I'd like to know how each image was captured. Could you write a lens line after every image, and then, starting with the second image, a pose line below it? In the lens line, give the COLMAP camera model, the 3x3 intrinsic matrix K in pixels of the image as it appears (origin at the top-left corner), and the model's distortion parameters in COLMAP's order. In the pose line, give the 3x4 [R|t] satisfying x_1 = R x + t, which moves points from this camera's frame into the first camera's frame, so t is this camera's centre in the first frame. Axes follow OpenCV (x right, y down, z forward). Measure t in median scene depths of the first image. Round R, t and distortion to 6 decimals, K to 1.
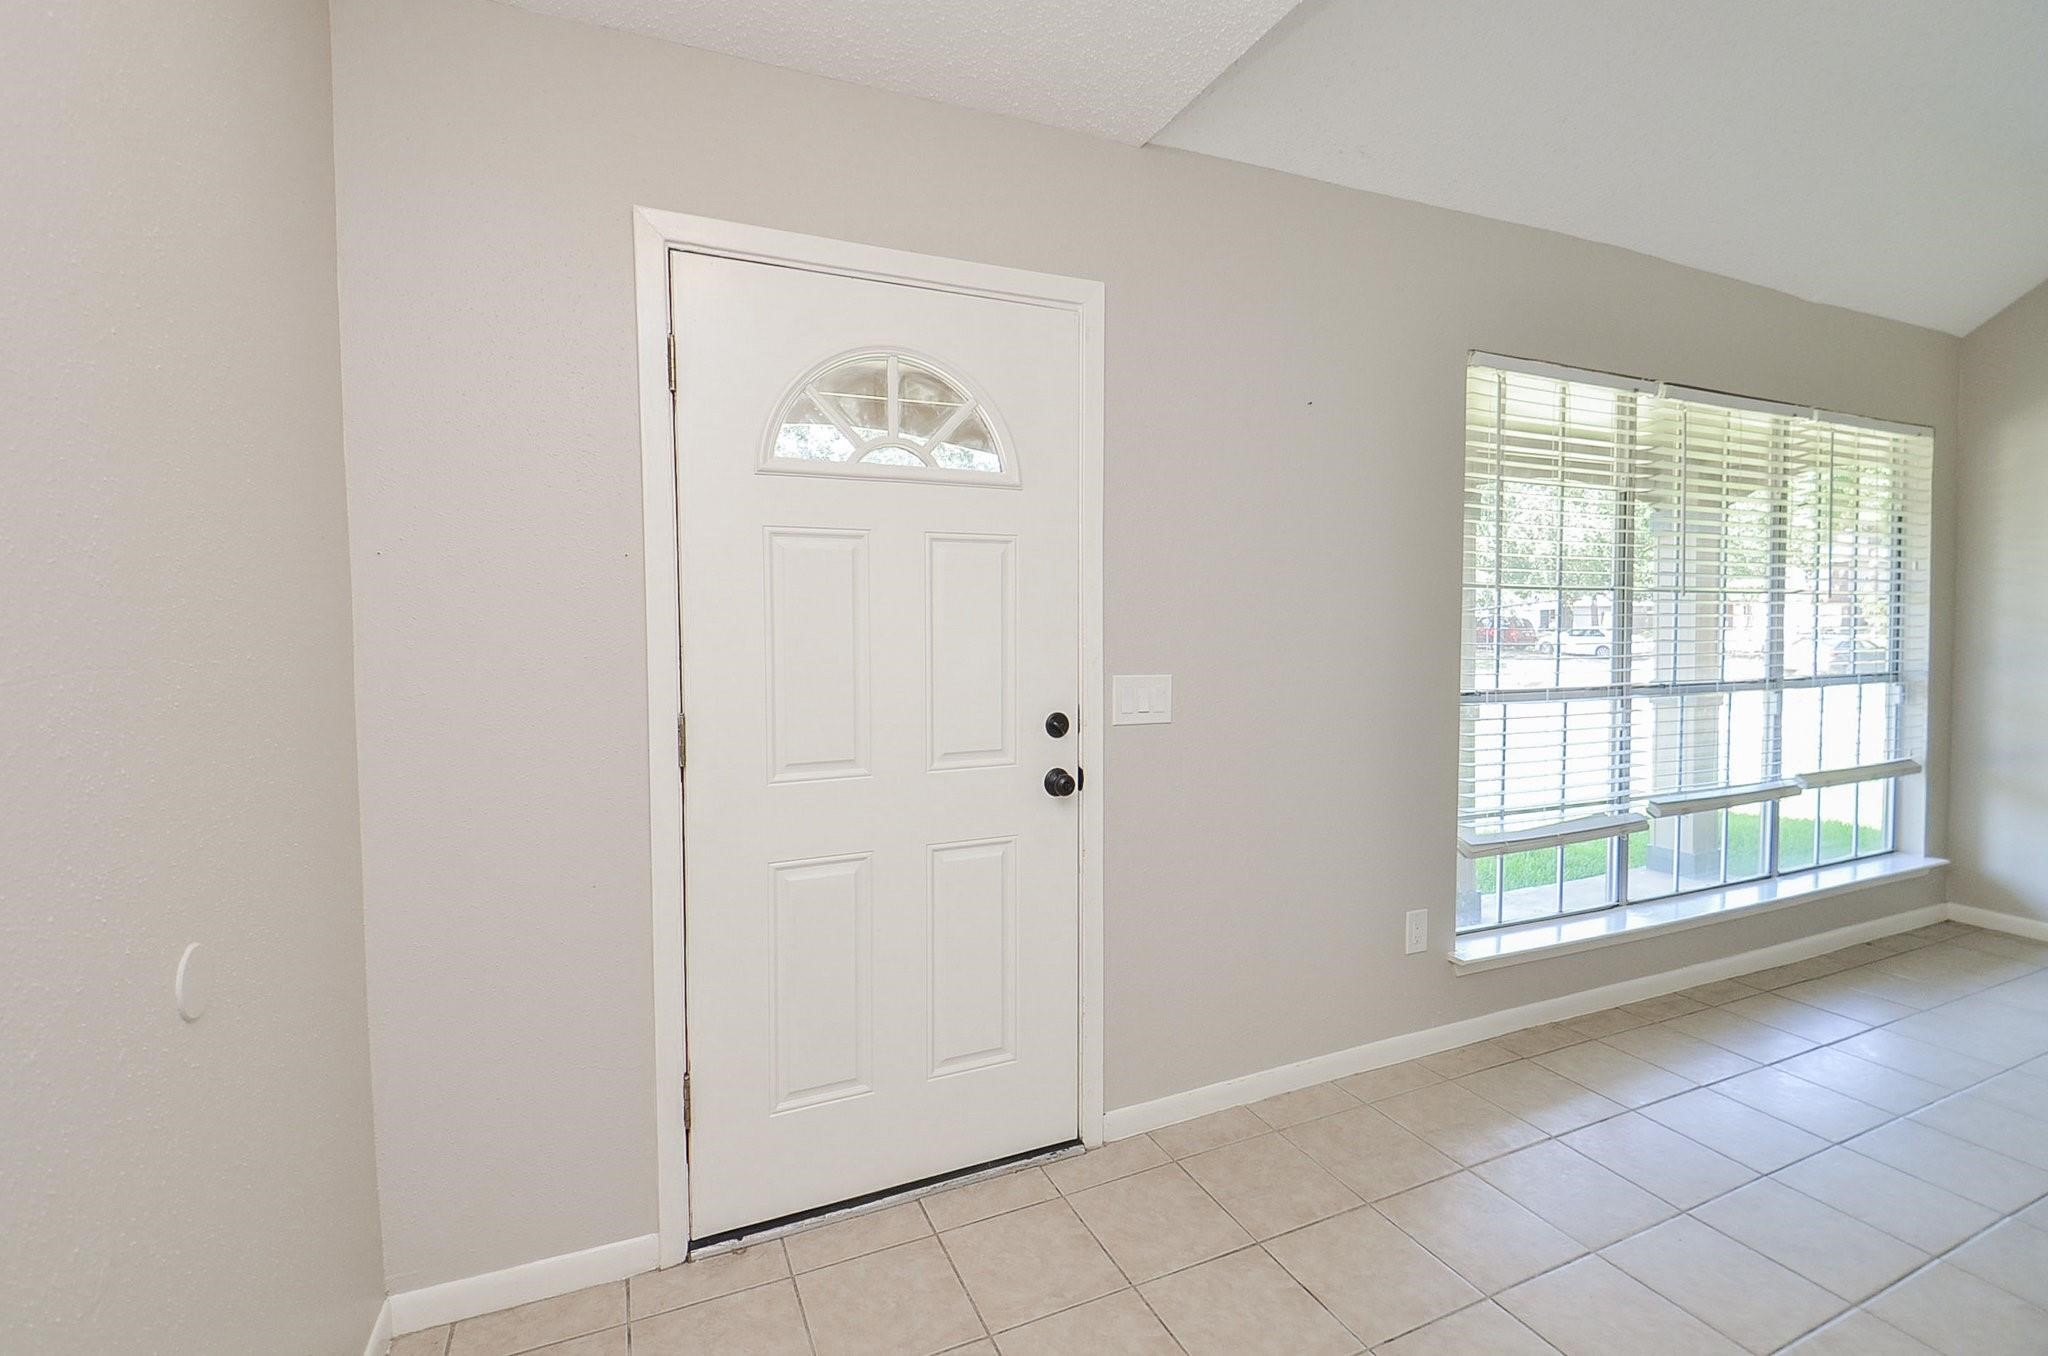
lens RADIAL K [[913.8, 0, 1012.8], [0, 913.8, 677.8], [0, 0, 1]] dist [0.011011, -0.003413]
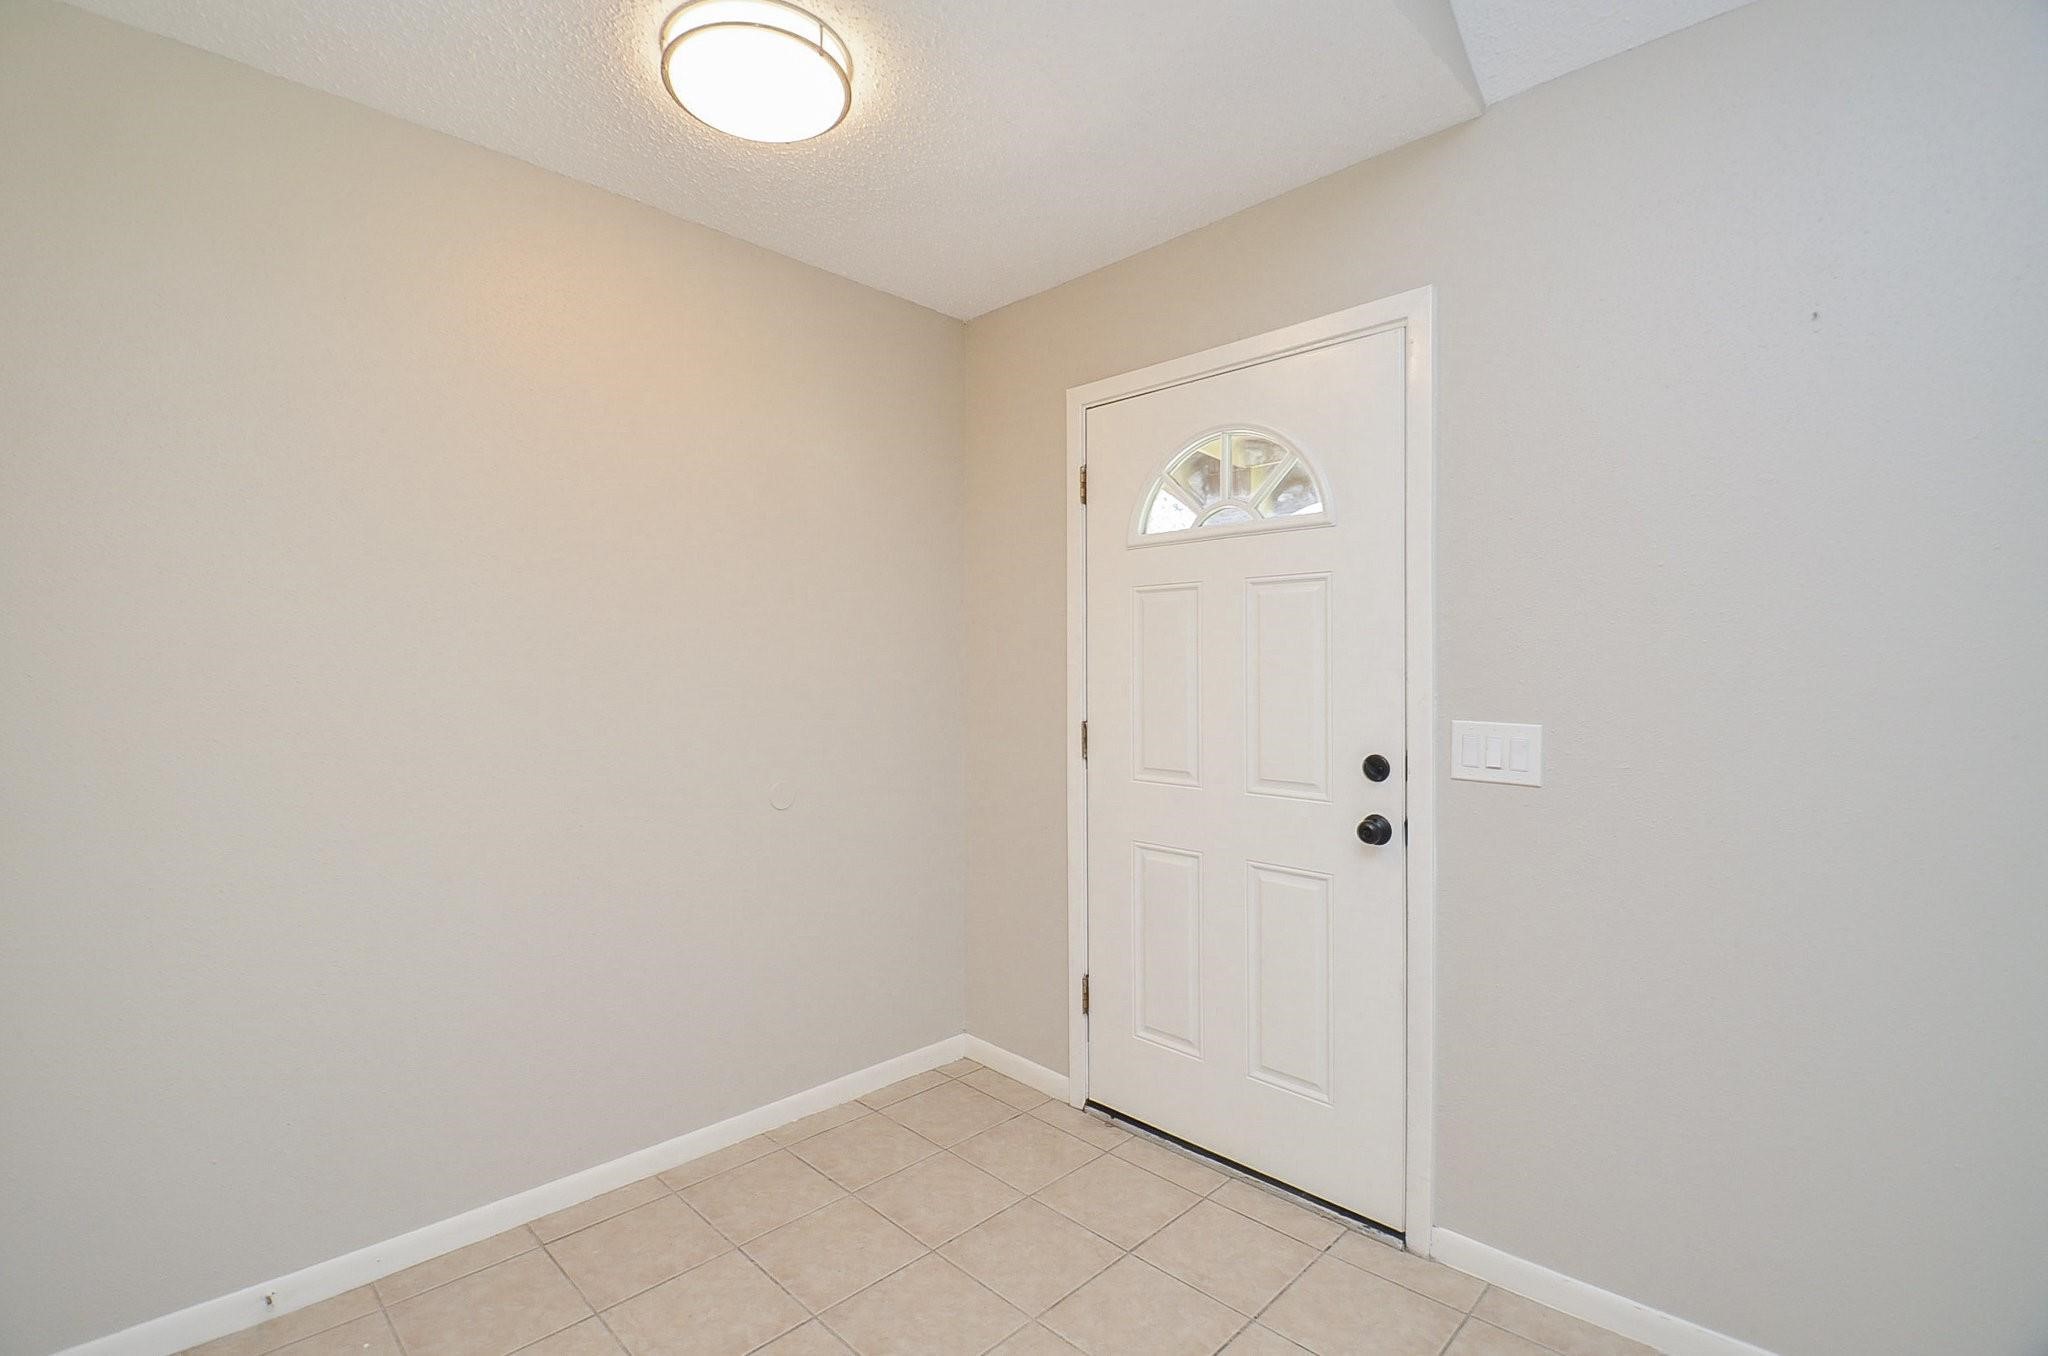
lens RADIAL K [[913.8, 0, 1005.7], [0, 913.8, 665.6], [0, 0, 1]] dist [0.011011, -0.003413]
pose [[0.373360, 0.010820, -0.927624, 0.770719], [-0.043771, 0.999024, -0.005964, -0.030728], [0.926654, 0.042829, 0.373469, 0.285243]]
